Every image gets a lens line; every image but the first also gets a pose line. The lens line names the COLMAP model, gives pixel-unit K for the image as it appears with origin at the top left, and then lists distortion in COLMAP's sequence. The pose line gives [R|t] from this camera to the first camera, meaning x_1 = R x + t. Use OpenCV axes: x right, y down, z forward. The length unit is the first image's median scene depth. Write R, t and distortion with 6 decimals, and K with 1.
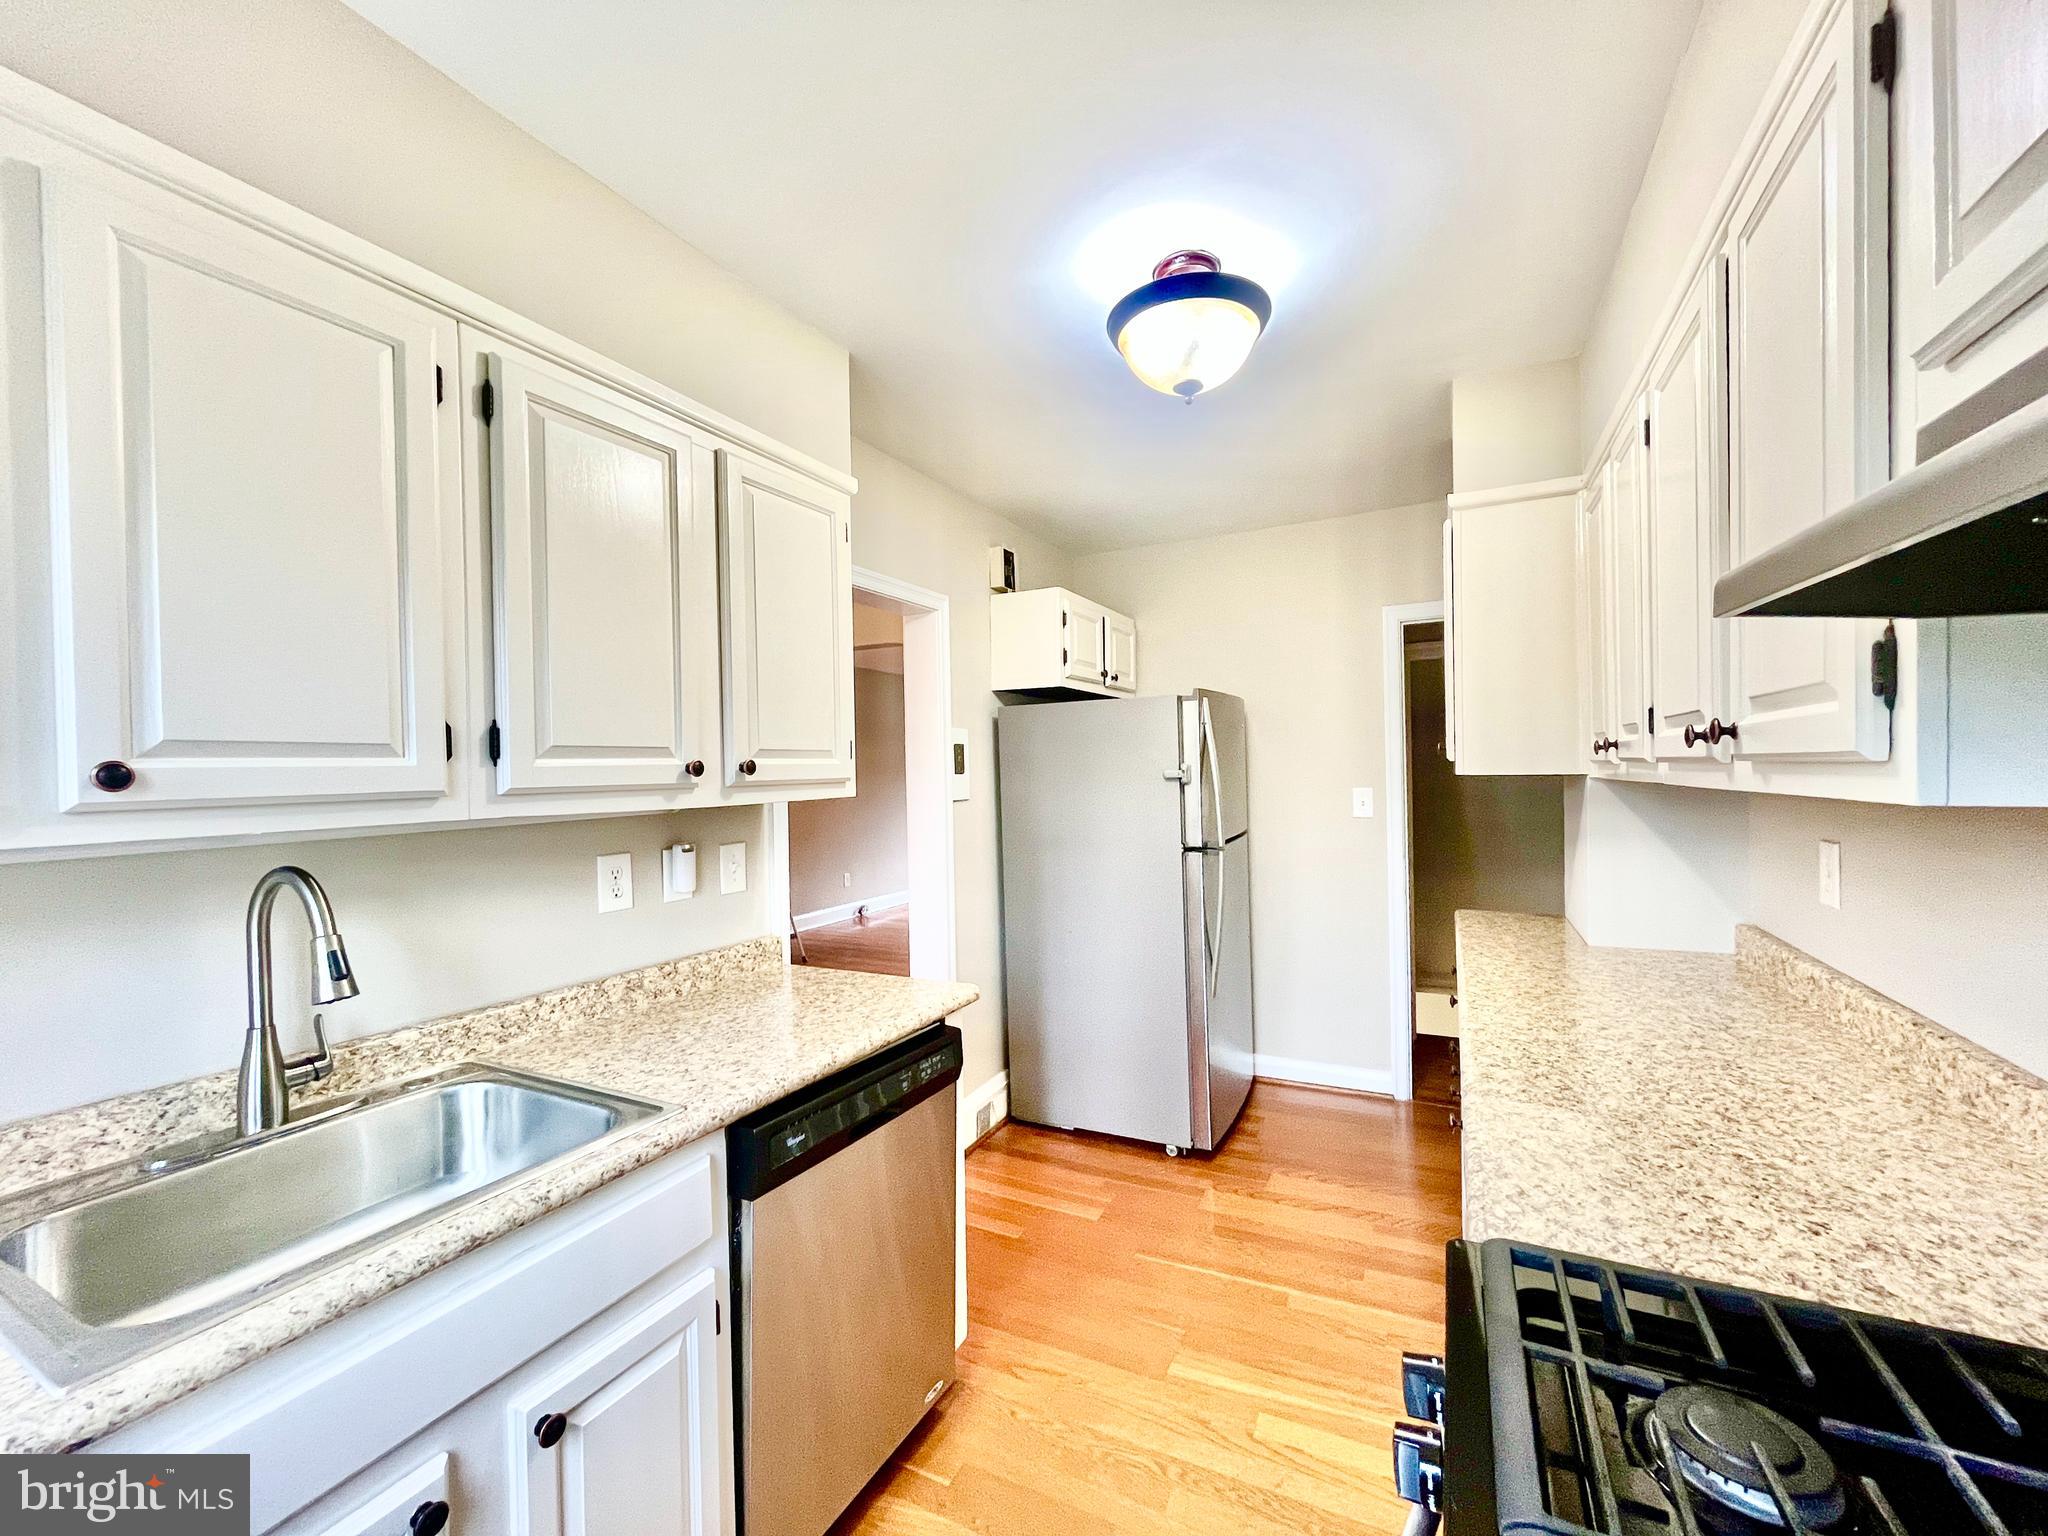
lens RADIAL K [[829.7, 0, 1013.6], [0, 829.7, 774.1], [0, 0, 1]] dist [-0.001662, 0.000145]
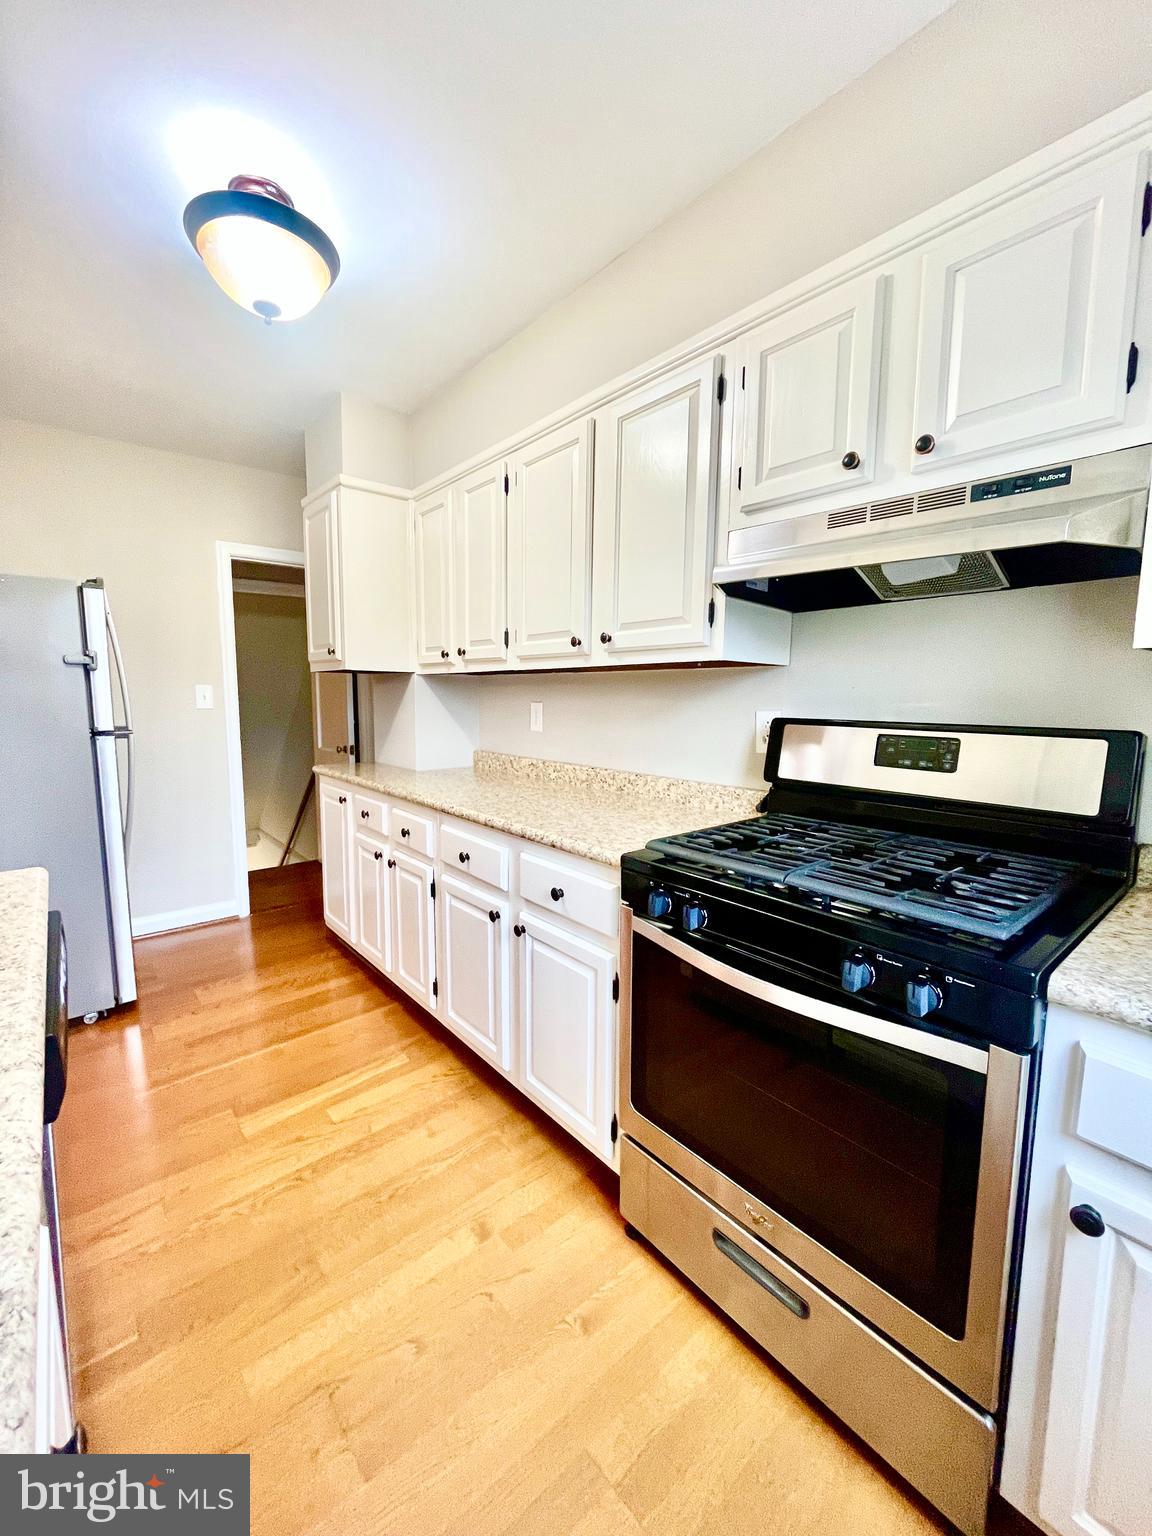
lens RADIAL K [[622.3, 0, 574.1], [0, 622.3, 767.6], [0, 0, 1]] dist [-0.001662, 0.000145]
pose [[0.380943, -0.086463, 0.920547, -0.415806], [-0.011475, 0.995099, 0.098215, 0.071907], [-0.924527, -0.047978, 0.378084, 0.209916]]
